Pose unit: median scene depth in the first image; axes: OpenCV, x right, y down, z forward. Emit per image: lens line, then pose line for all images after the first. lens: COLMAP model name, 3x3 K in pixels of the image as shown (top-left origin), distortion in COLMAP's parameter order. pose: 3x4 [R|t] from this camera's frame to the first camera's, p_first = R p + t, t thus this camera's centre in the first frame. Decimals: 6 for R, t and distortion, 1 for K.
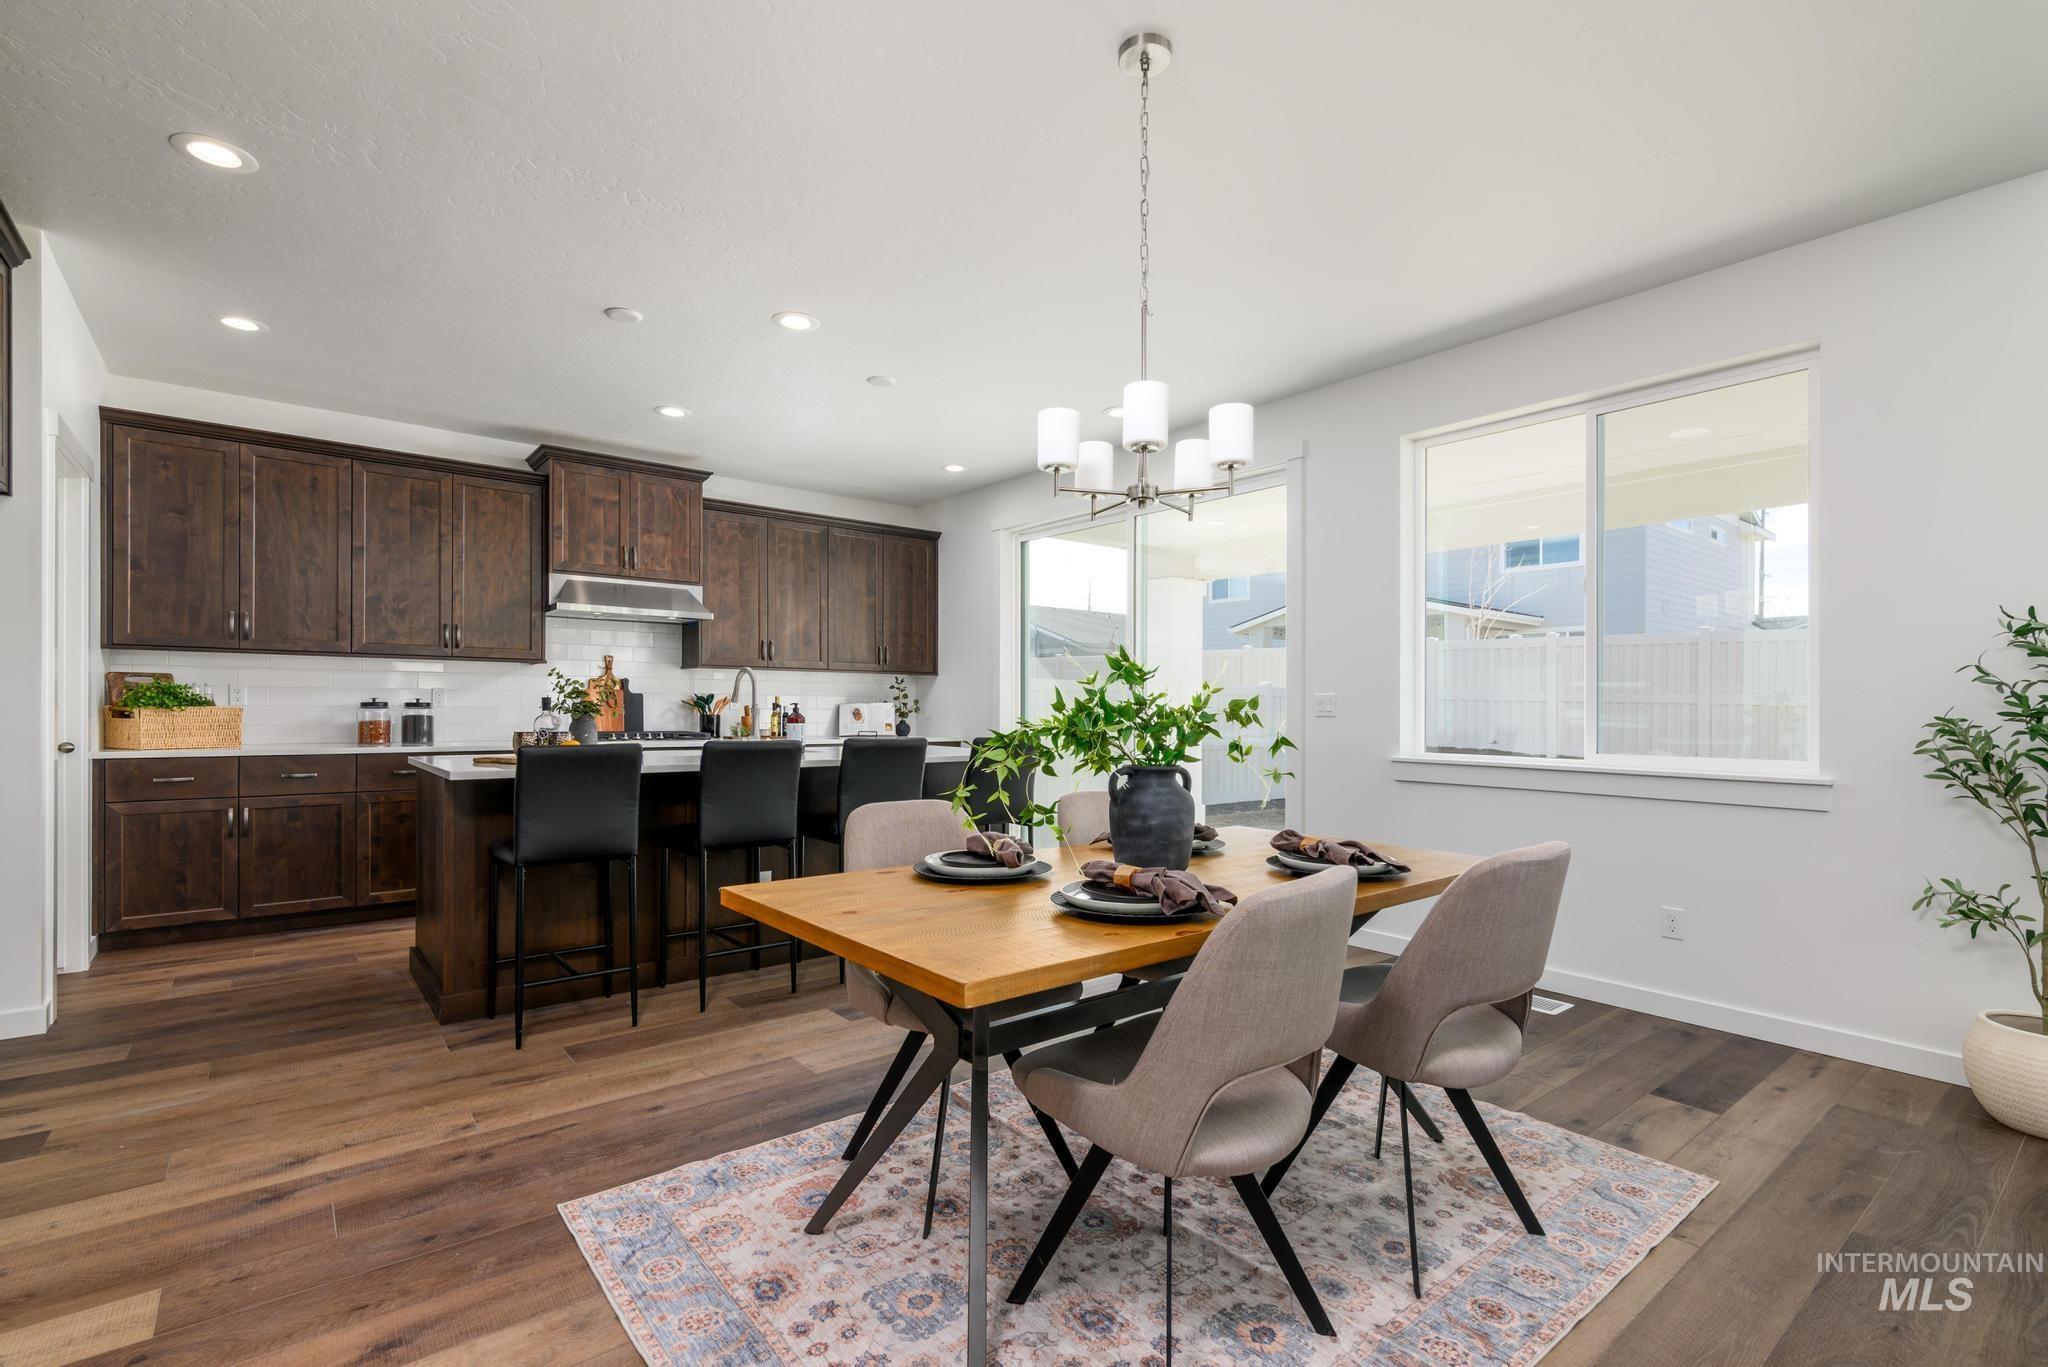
lens RADIAL K [[947.0, 0, 1022.7], [0, 947.0, 705.7], [0, 0, 1]] dist [-0.001338, 0.000416]
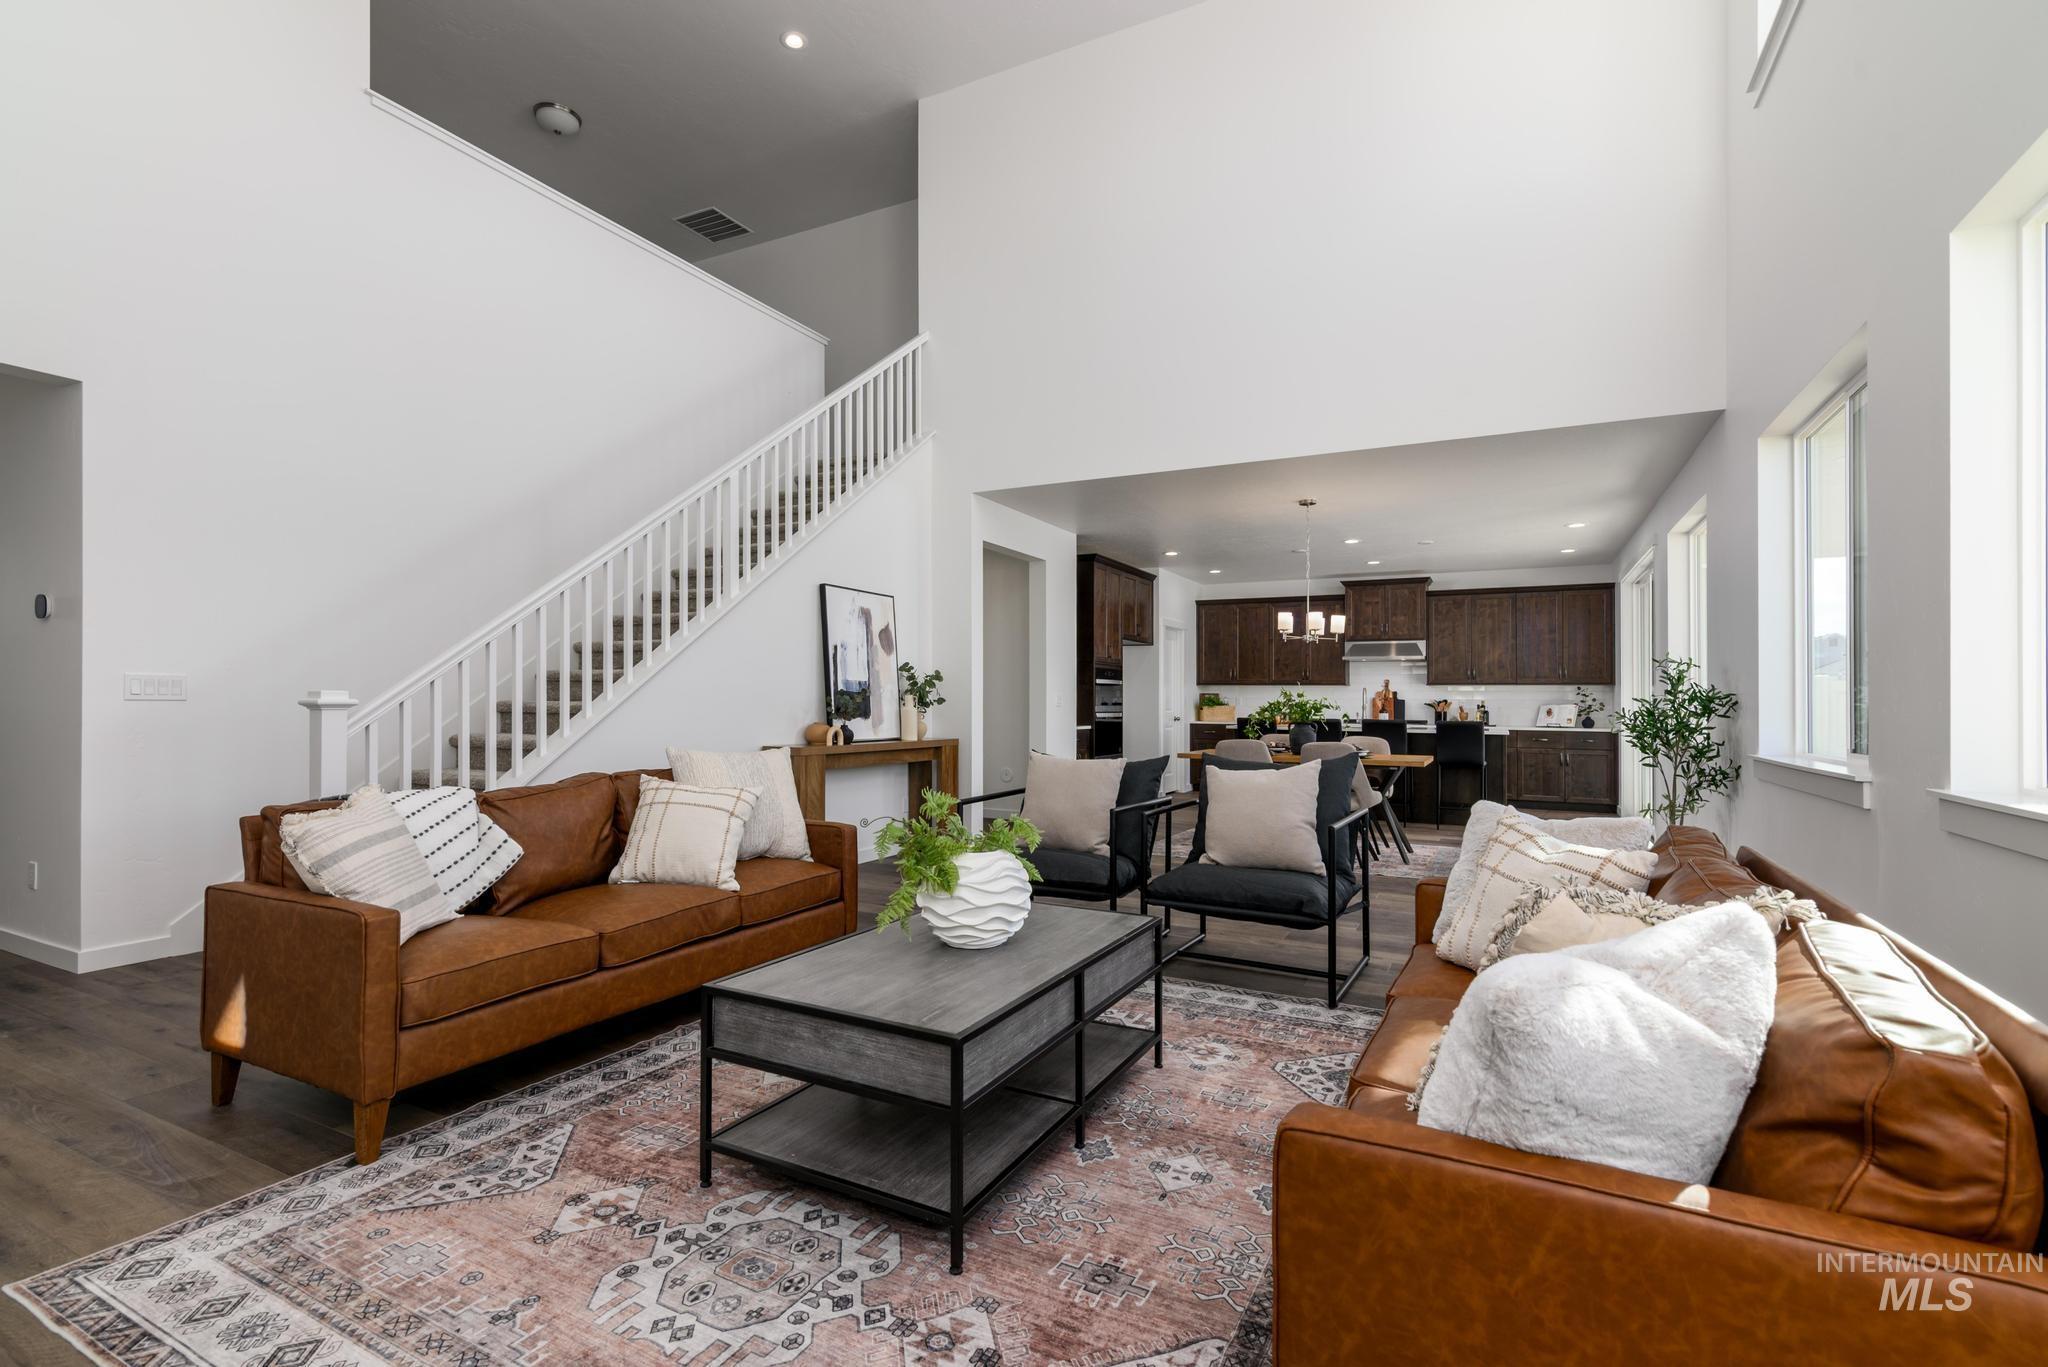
lens RADIAL K [[941.9, 0, 1019.8], [0, 941.9, 700.0], [0, 0, 1]] dist [0.004801, -0.000522]
pose [[0.398138, -0.005451, -0.917309, 1.145481], [-0.005643, 0.999949, -0.008391, 0.009021], [0.917308, 0.008517, 0.398087, -0.488733]]
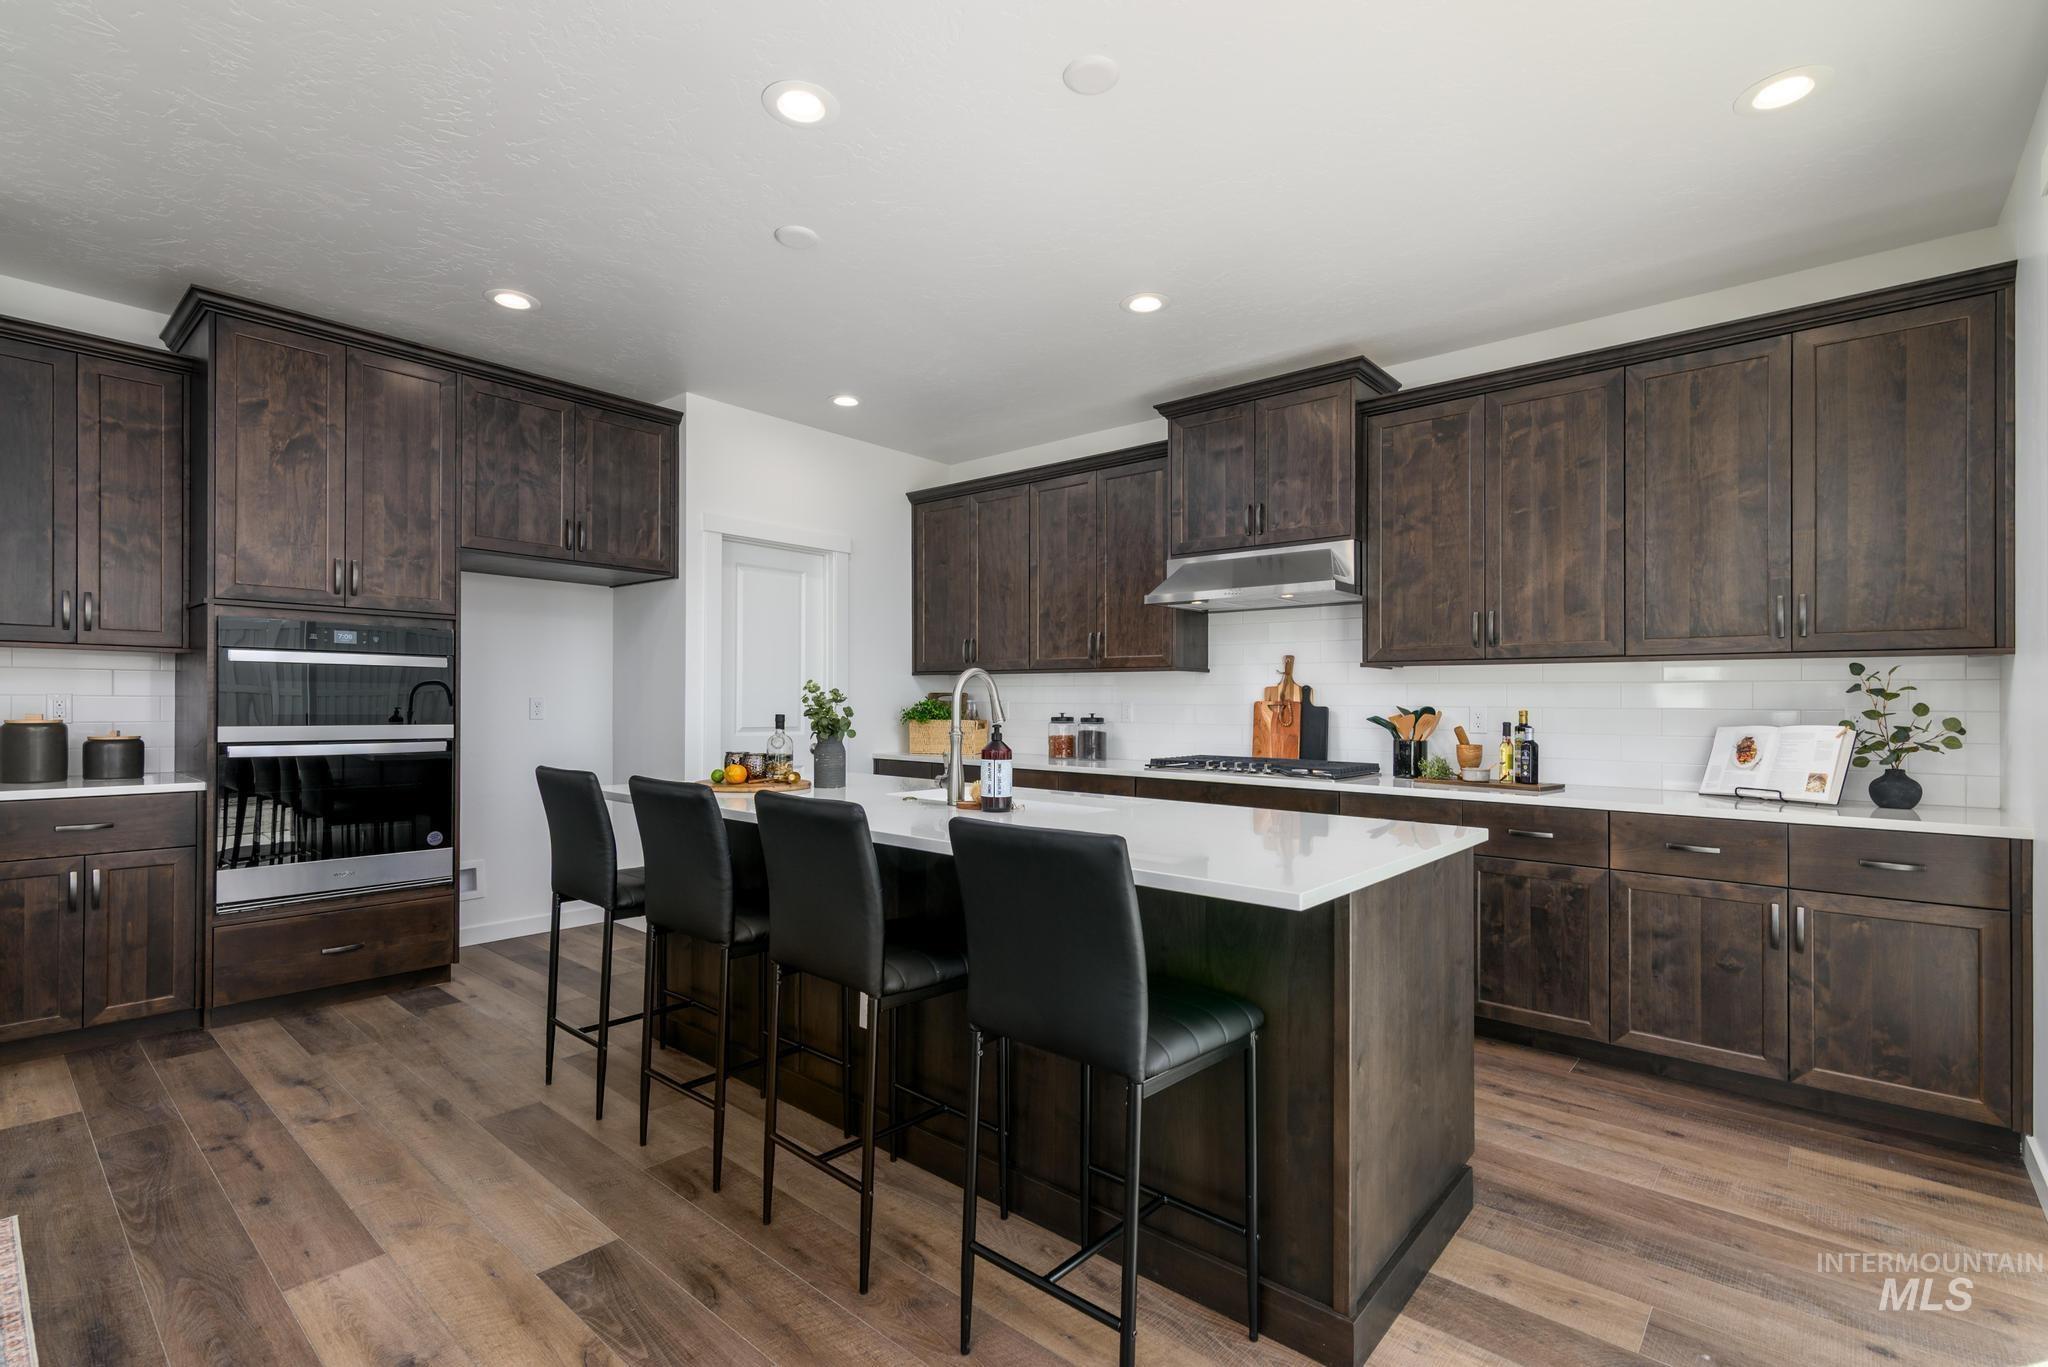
lens RADIAL K [[932.1, 0, 1018.9], [0, 932.1, 707.1], [0, 0, 1]] dist [0.004051, 0.000067]
pose [[0.166465, -0.001169, -0.986047, 0.280221], [-0.005054, 0.999985, -0.002038, -0.011443], [0.986034, 0.005323, 0.166457, 0.765477]]
